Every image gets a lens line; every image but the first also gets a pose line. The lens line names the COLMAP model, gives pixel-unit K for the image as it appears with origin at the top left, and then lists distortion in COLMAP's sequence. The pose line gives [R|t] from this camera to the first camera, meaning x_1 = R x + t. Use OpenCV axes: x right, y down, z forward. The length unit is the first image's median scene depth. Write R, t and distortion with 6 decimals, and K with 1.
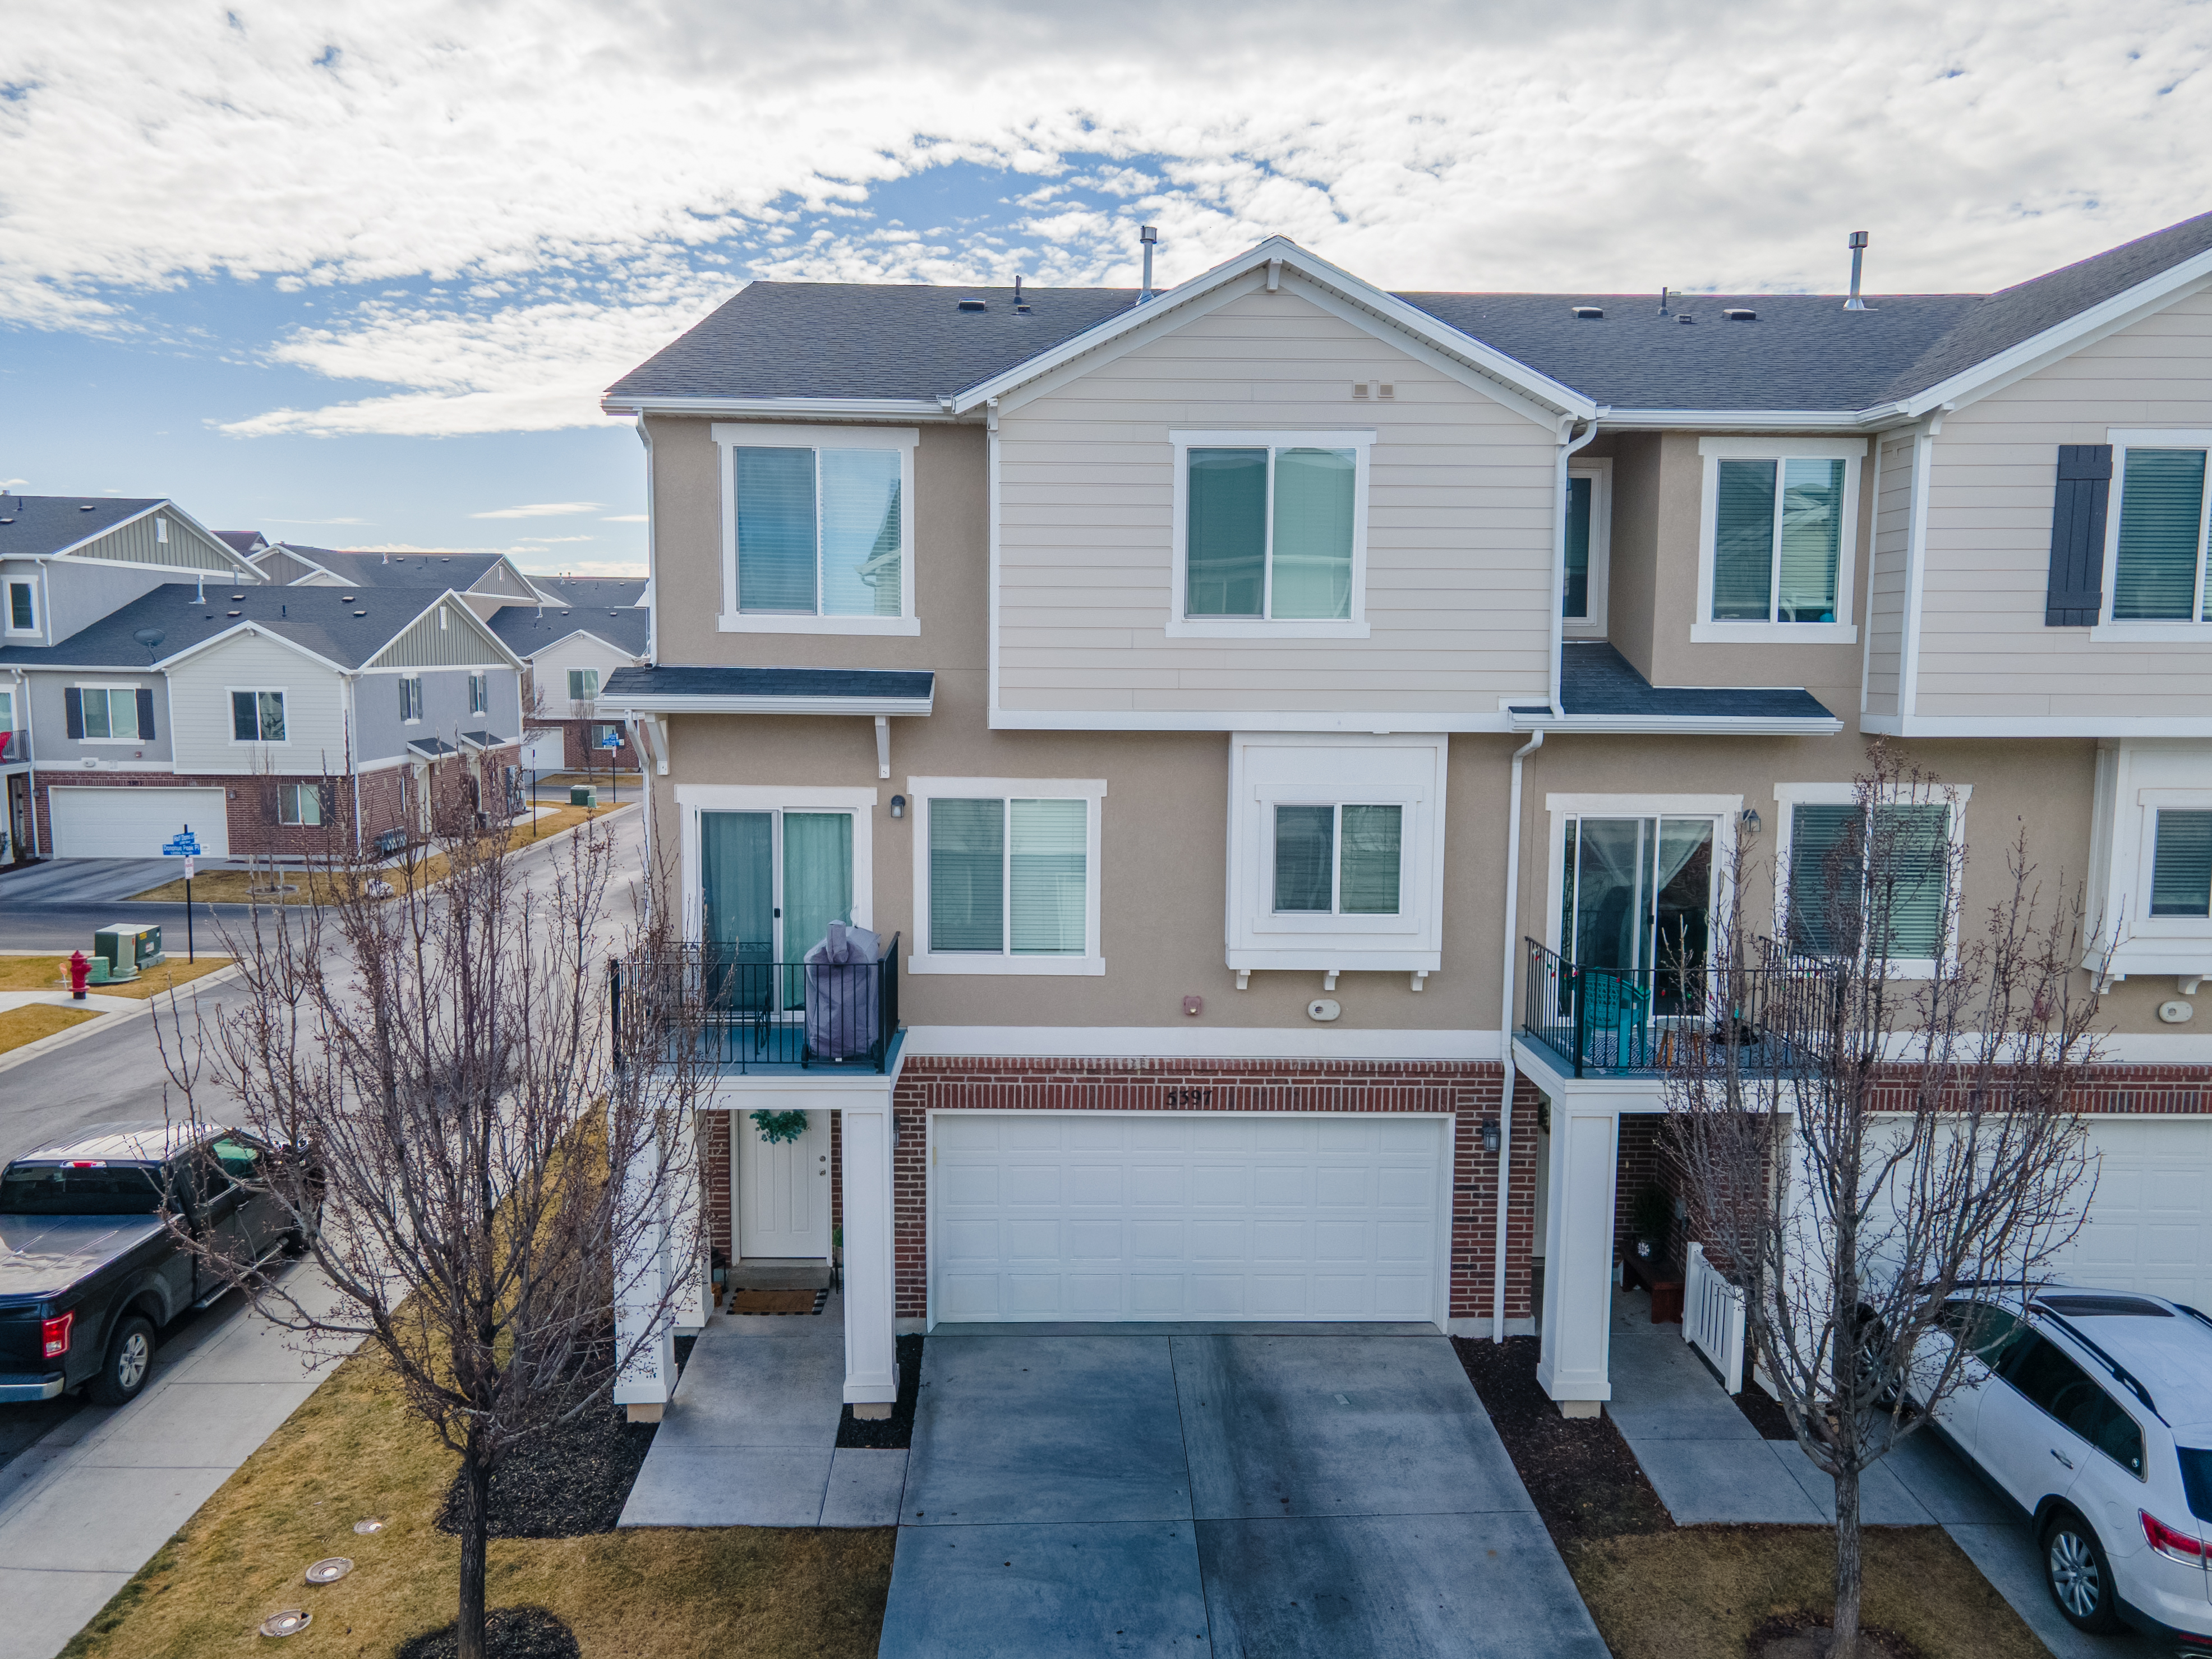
lens RADIAL K [[1643.2, 0, 1087.6], [0, 1643.2, 826.5], [0, 0, 1]] dist [-0.000609, 0.083858]
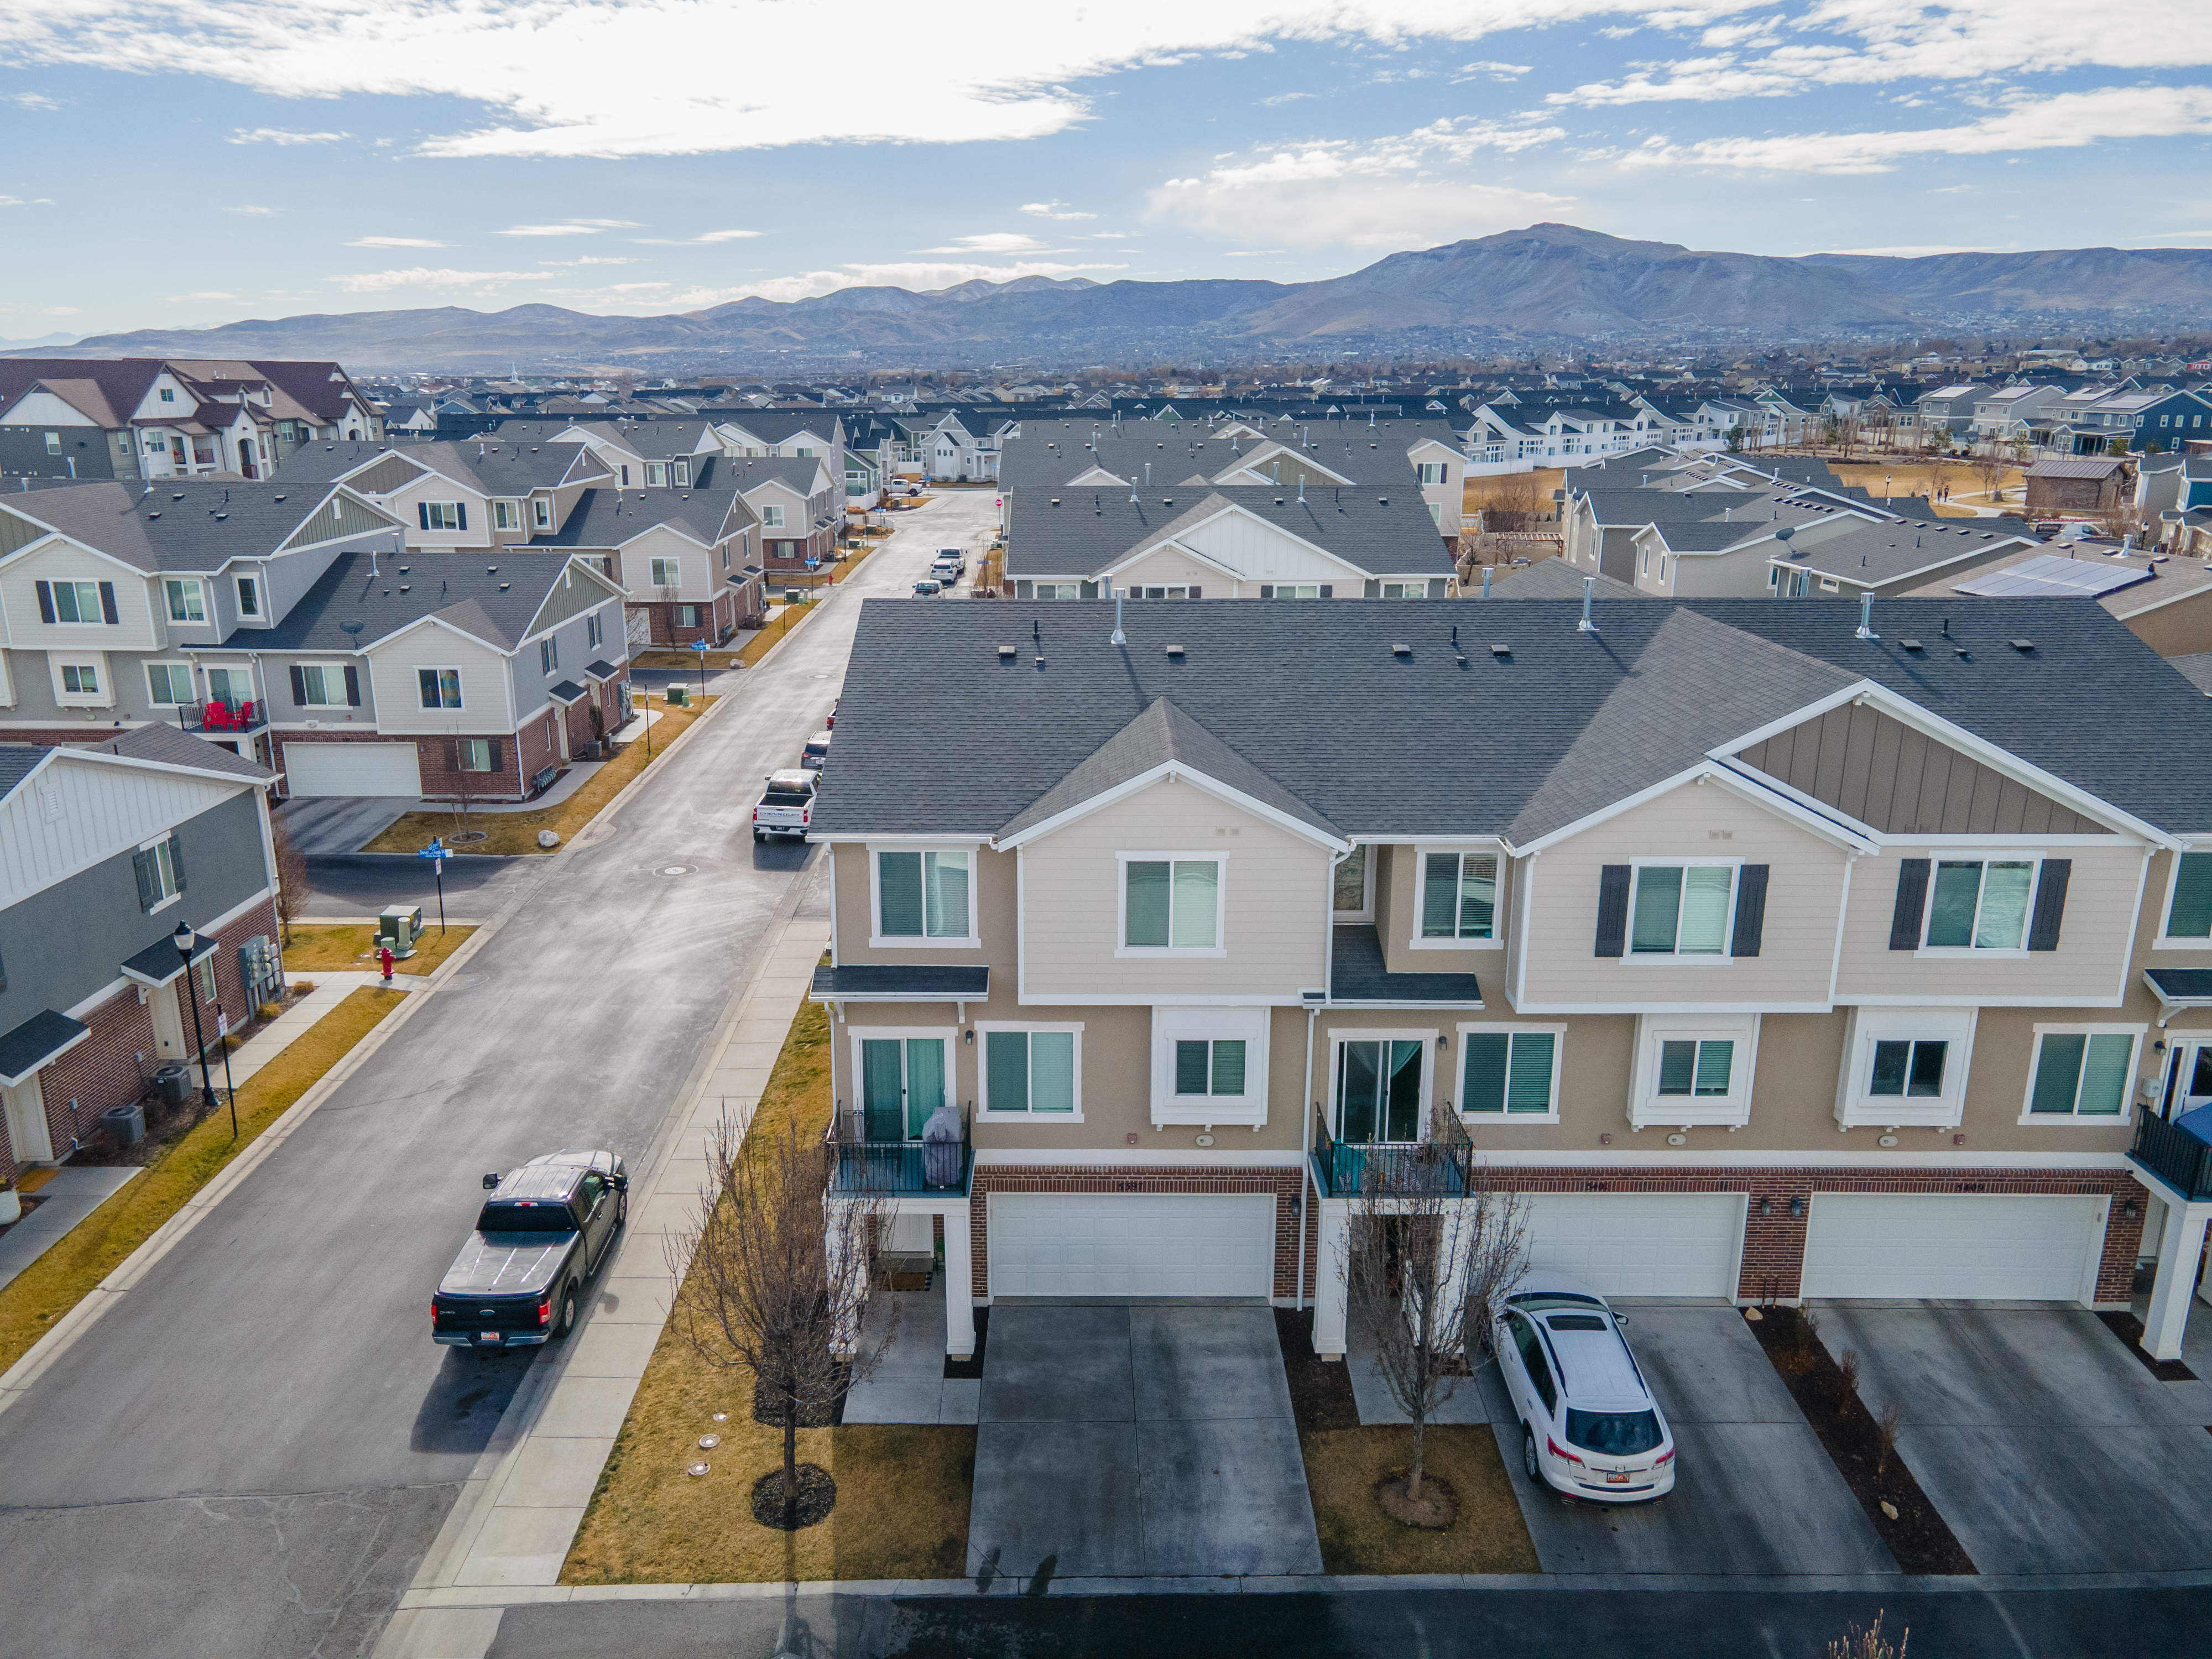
lens RADIAL K [[1611.6, 0, 1078.1], [0, 1611.6, 826.1], [0, 0, 1]] dist [0.038043, -0.003914]
pose [[0.999646, -0.000021, -0.026621, 0.053227], [0.004405, 0.986348, 0.164617, -0.542204], [0.026254, -0.164676, 0.985998, -0.729165]]
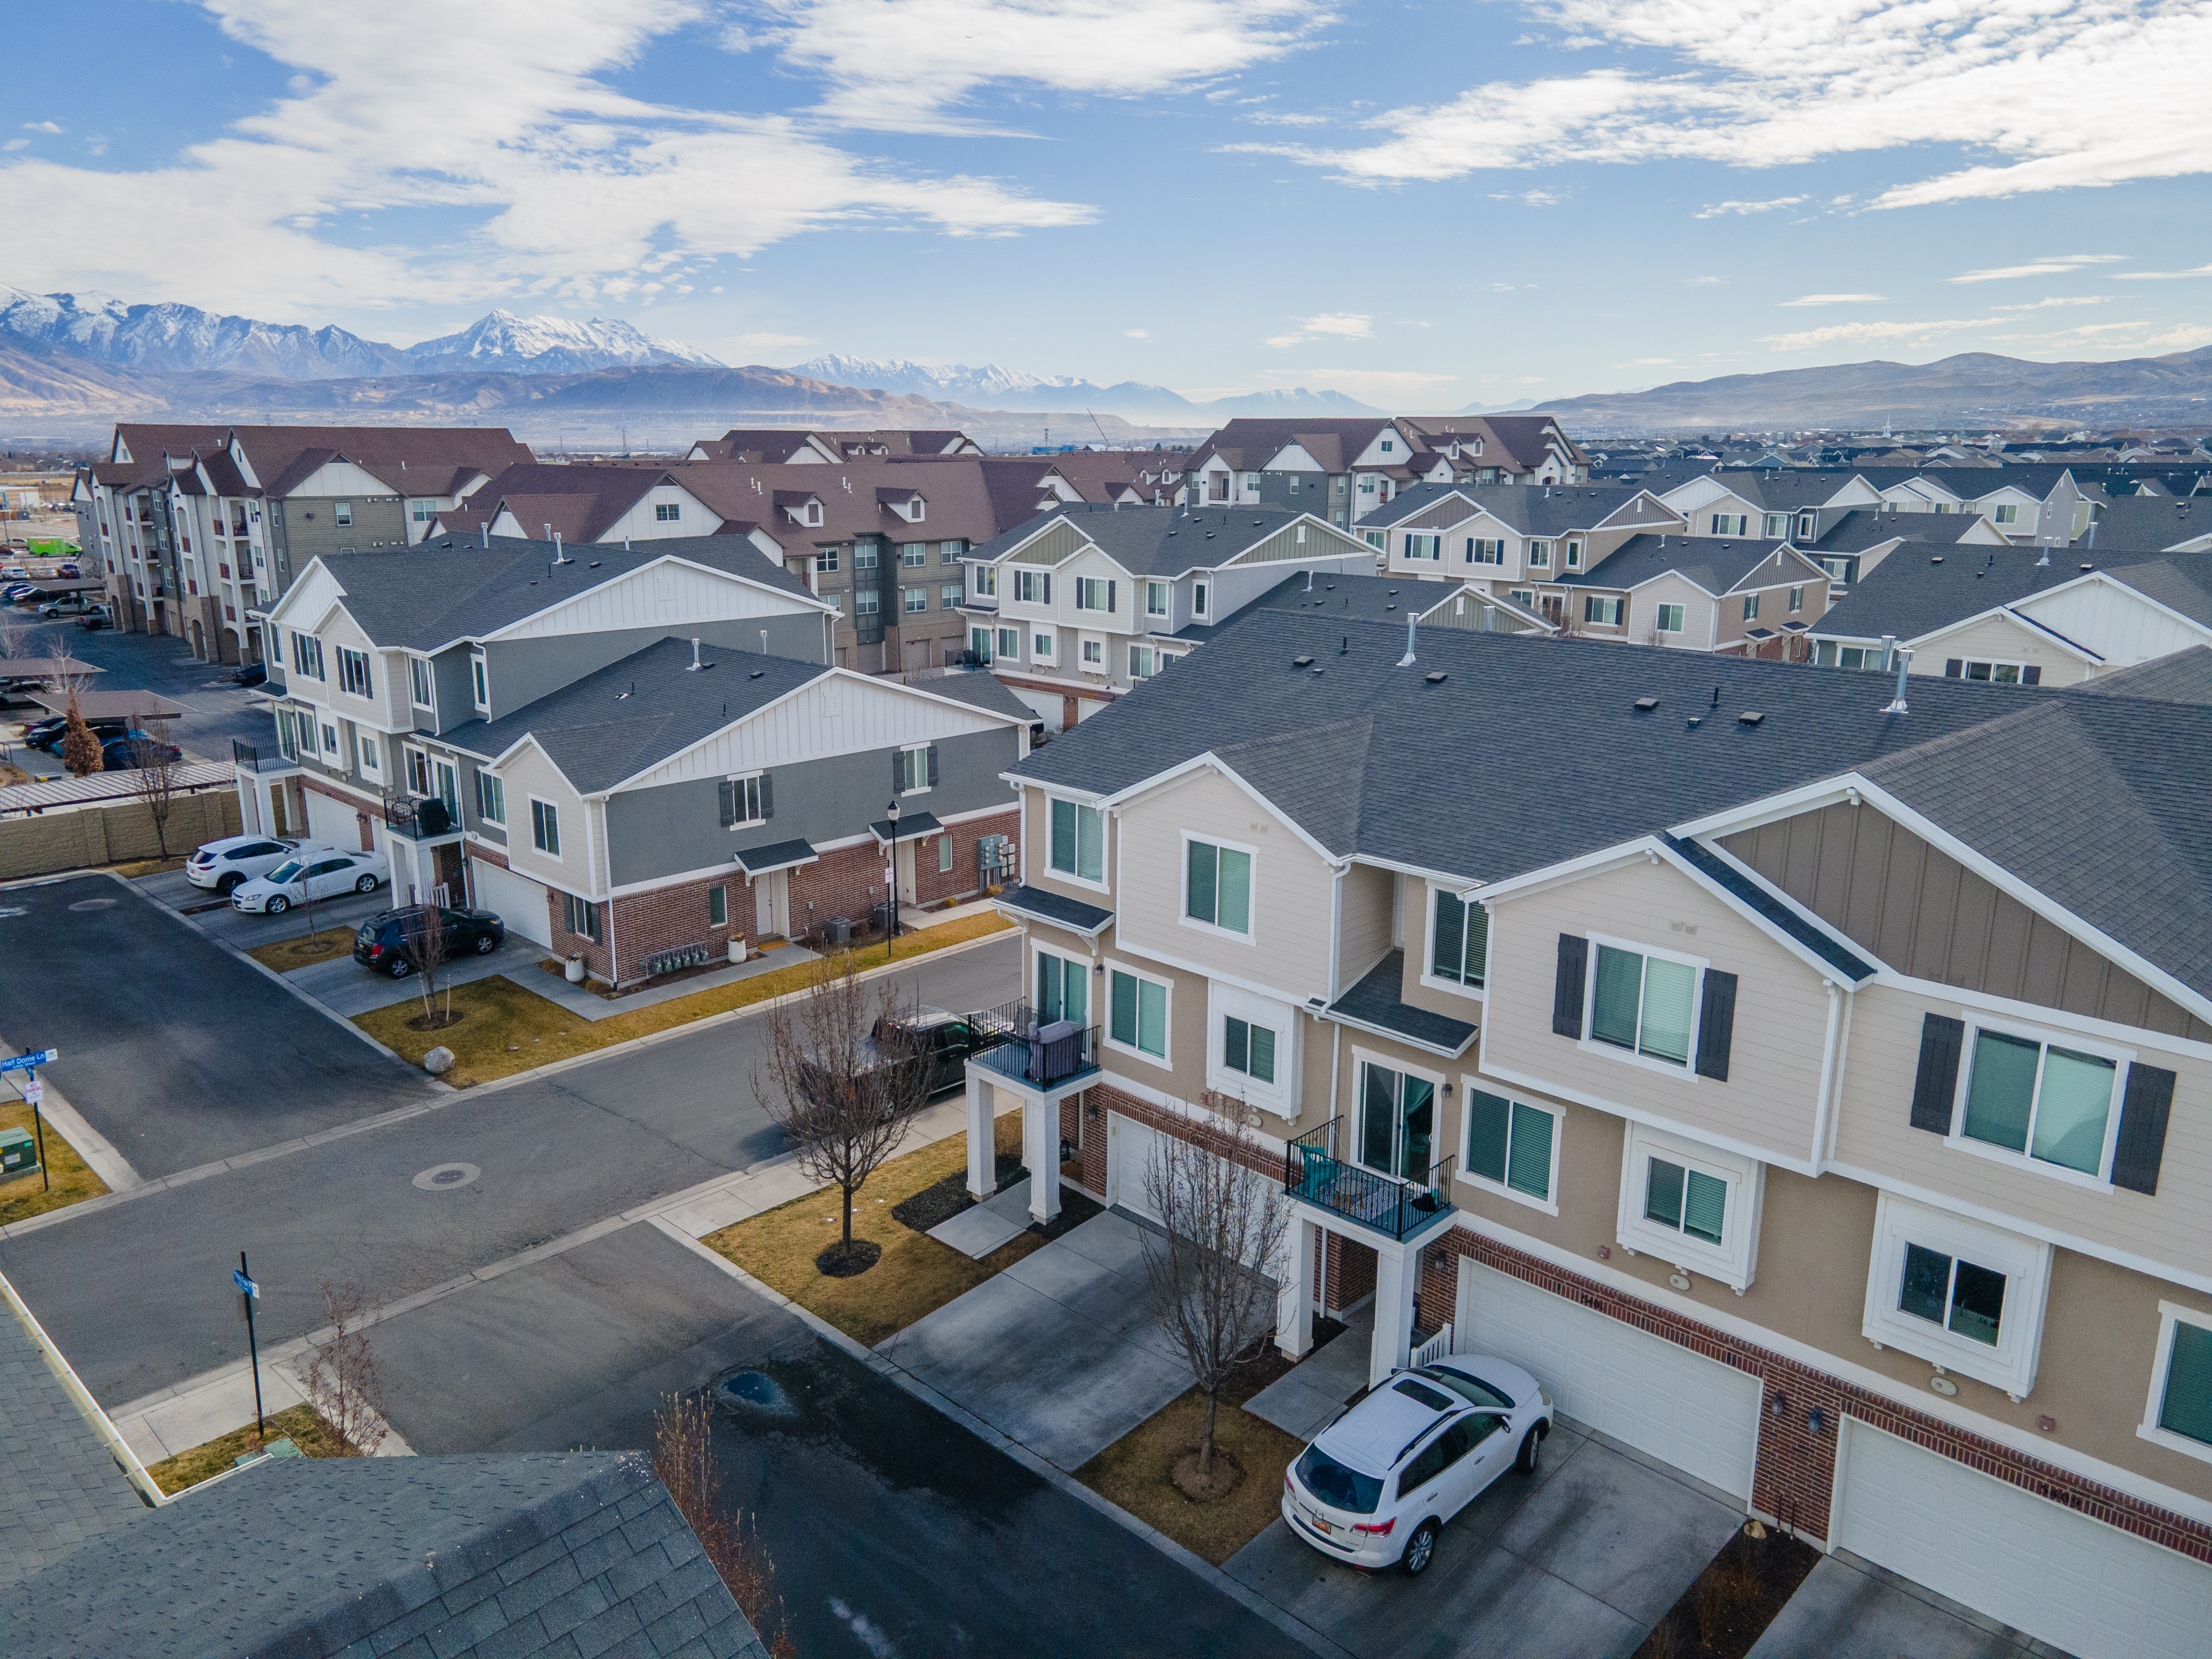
lens RADIAL K [[1606.5, 0, 1087.2], [0, 1606.5, 830.4], [0, 0, 1]] dist [0.046093, 0.000795]
pose [[0.686740, 0.172605, -0.706113, 1.332060], [-0.077537, 0.983251, 0.164940, -0.539579], [0.722756, -0.058522, 0.688622, -0.446926]]
